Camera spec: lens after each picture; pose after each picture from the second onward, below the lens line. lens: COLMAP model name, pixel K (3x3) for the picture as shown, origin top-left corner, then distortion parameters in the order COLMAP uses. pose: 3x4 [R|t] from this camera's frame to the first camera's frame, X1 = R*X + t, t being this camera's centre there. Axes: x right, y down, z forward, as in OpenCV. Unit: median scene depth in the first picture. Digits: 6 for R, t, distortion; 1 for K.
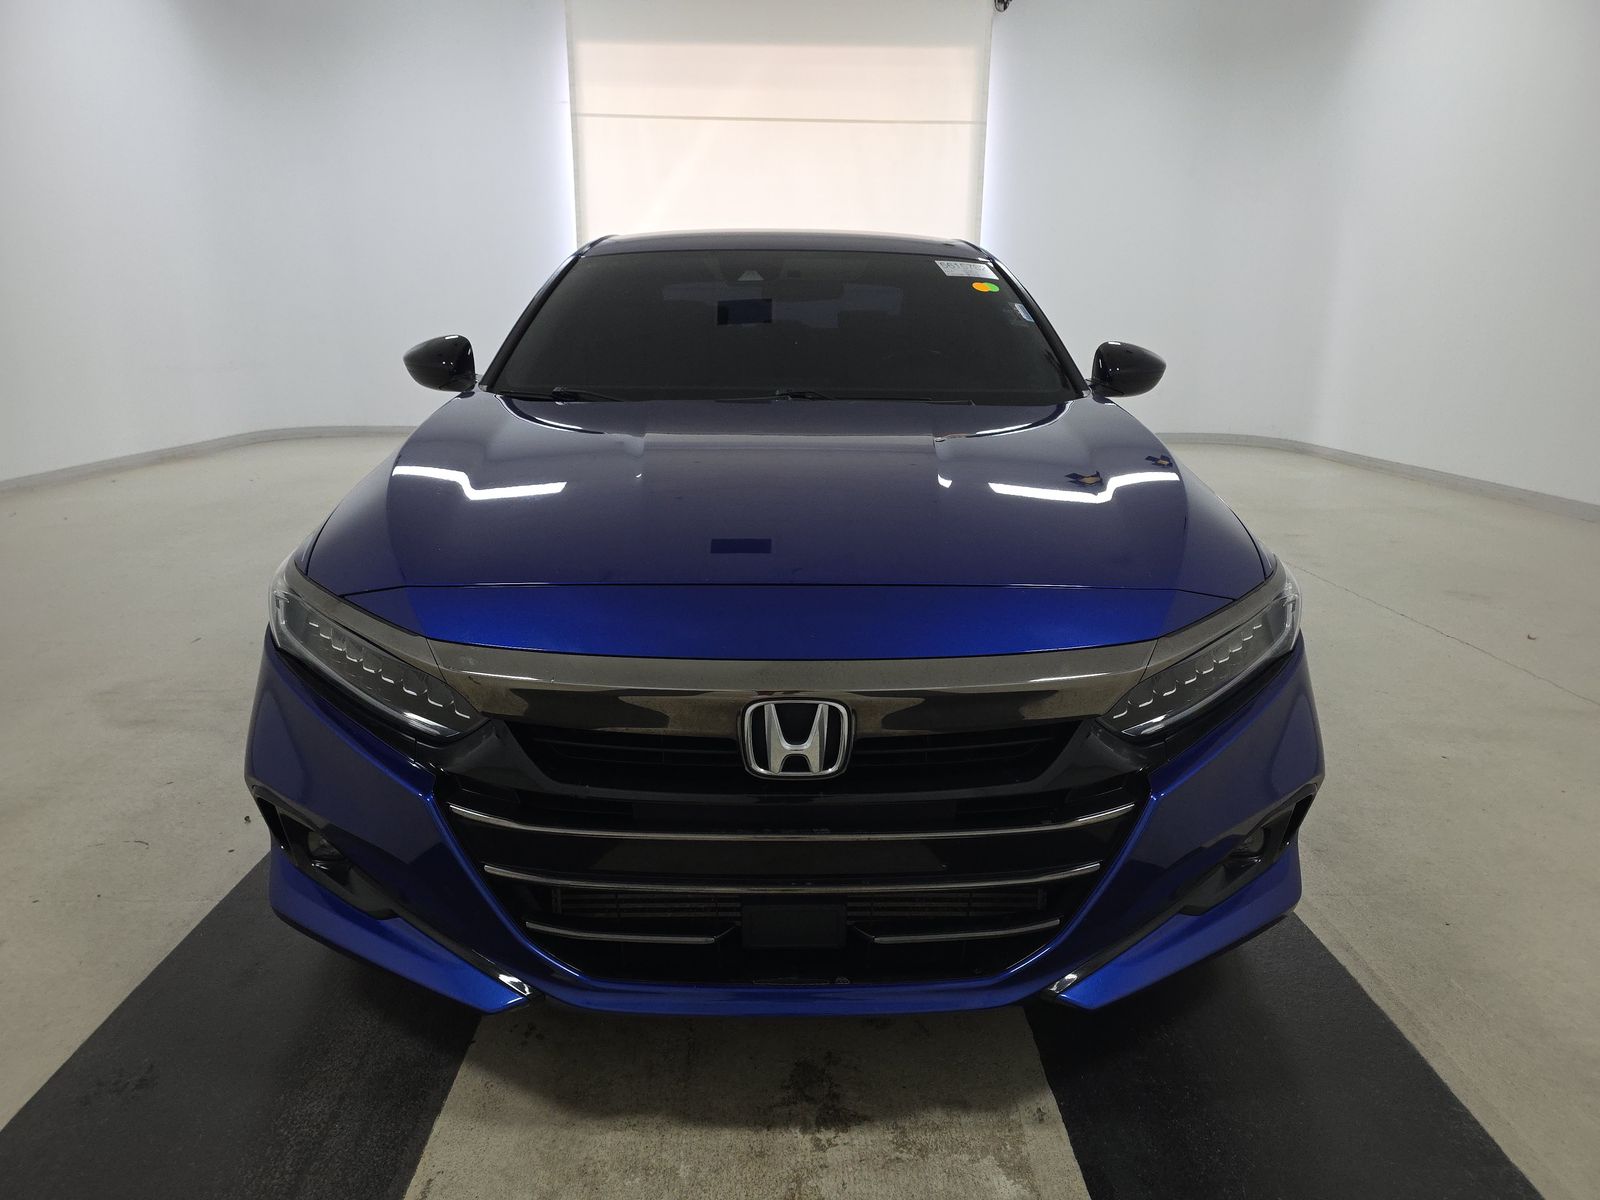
lens RADIAL K [[1071.0, 0, 800.0], [0, 1071.0, 600.0], [0, 0, 1]] dist [0.066271, -0.070565]
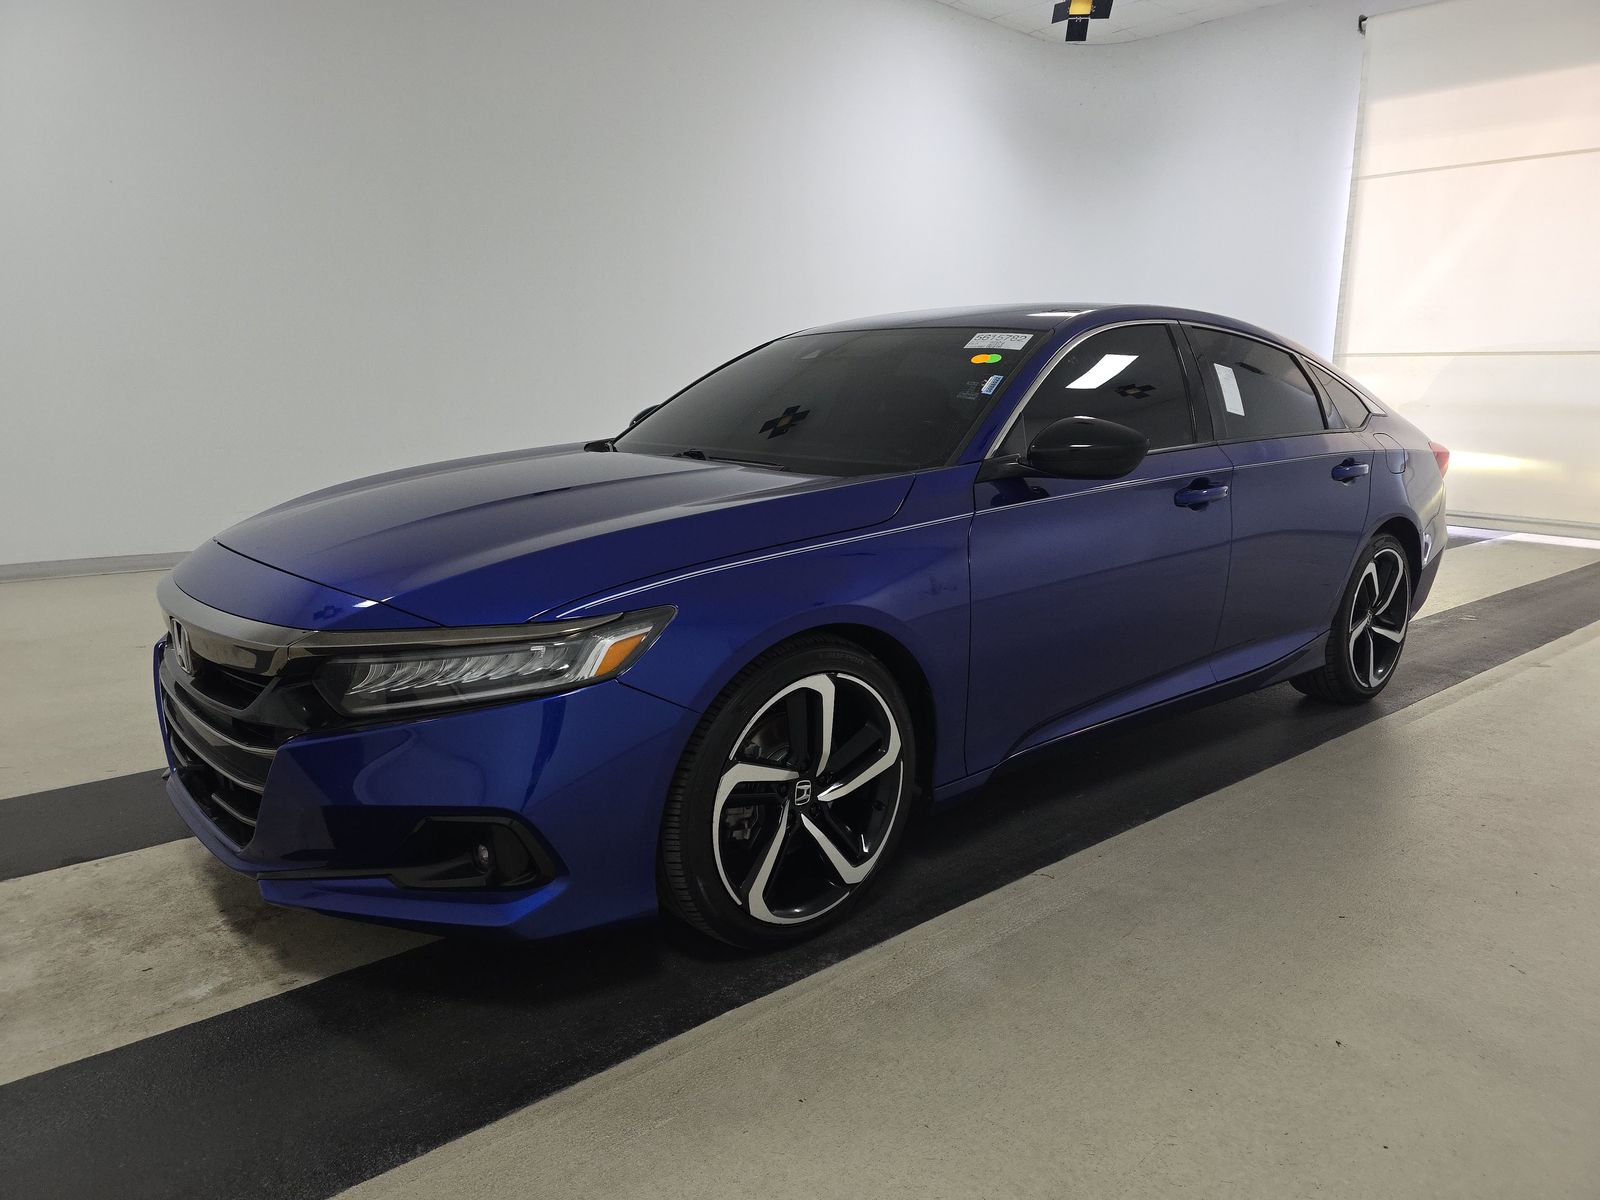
lens RADIAL K [[1071.0, 0, 800.0], [0, 1071.0, 600.0], [0, 0, 1]] dist [0.066271, -0.070565]
pose [[0.643732, 0.145402, -0.751310, 1.388369], [-0.197103, 0.980162, 0.020812, -0.115211], [0.739432, 0.134688, 0.659621, 0.475814]]
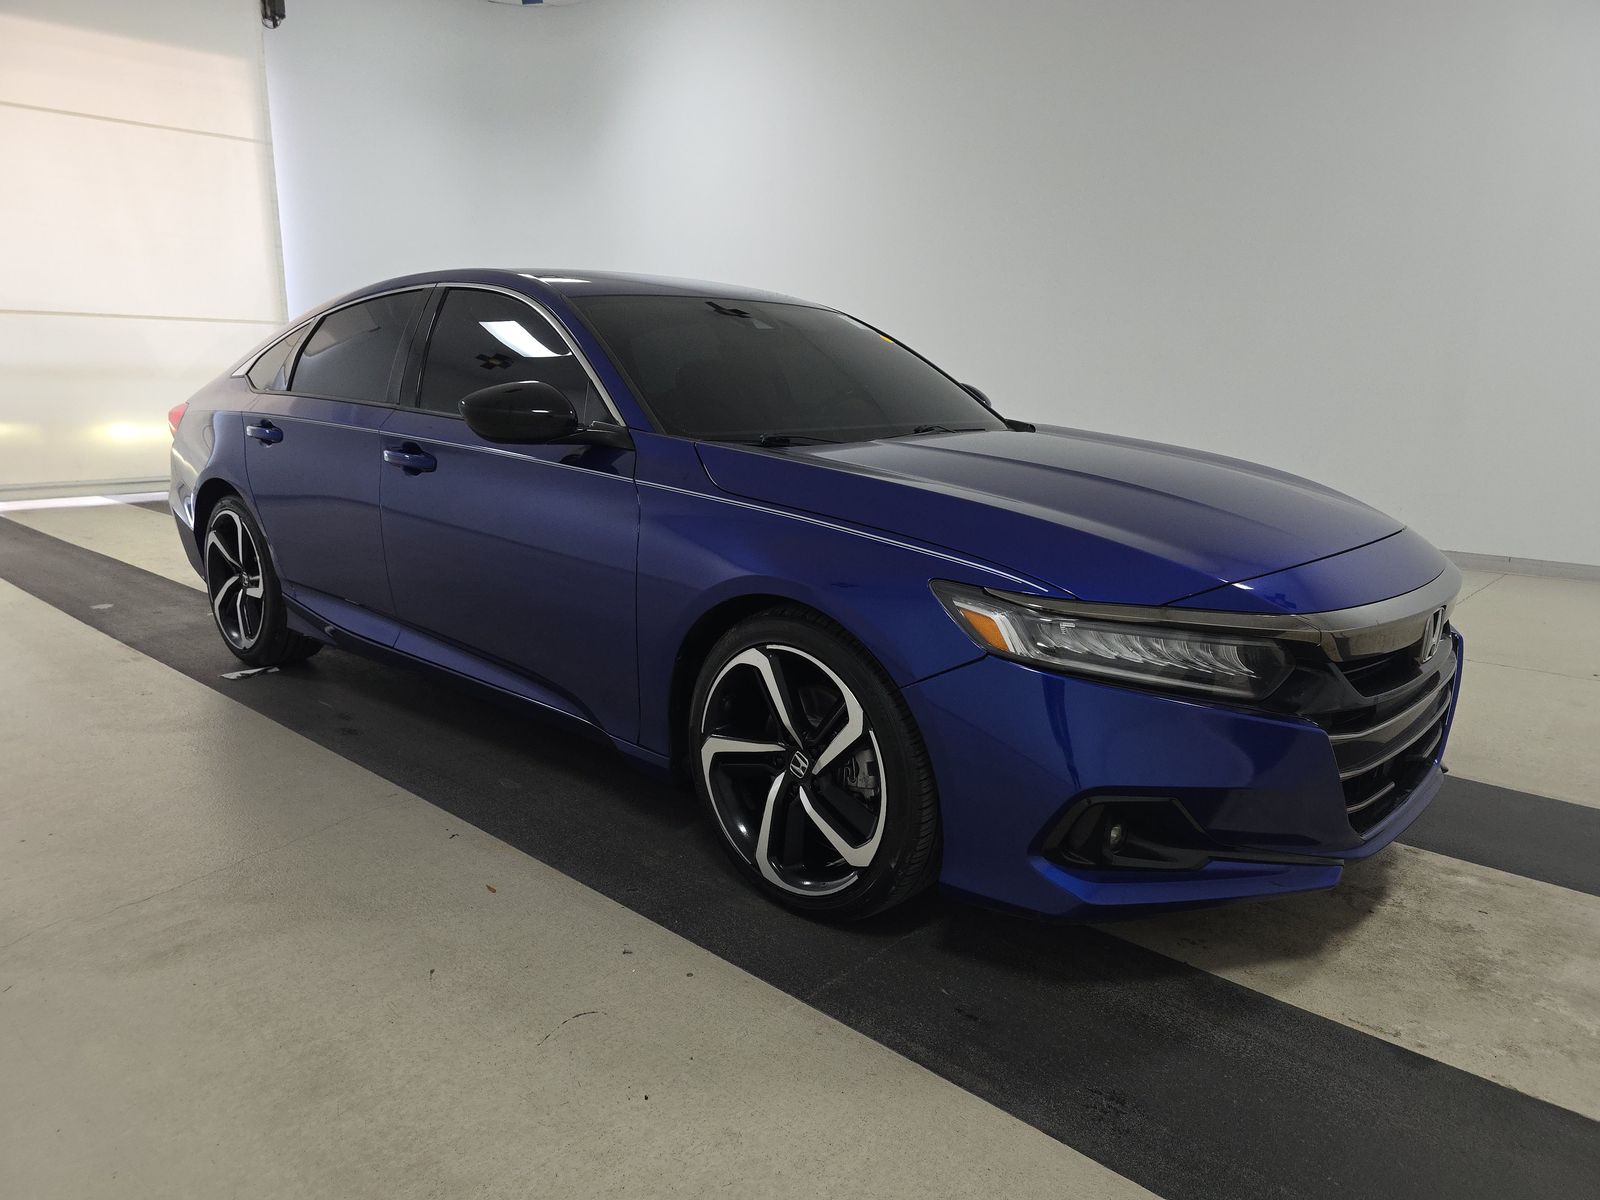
lens RADIAL K [[1071.0, 0, 800.0], [0, 1071.0, 600.0], [0, 0, 1]] dist [0.066271, -0.070565]
pose [[0.692346, -0.148711, 0.706075, -1.375134], [0.171004, 0.984471, 0.039667, -0.110116], [-0.701010, 0.093279, 0.707025, 0.405691]]
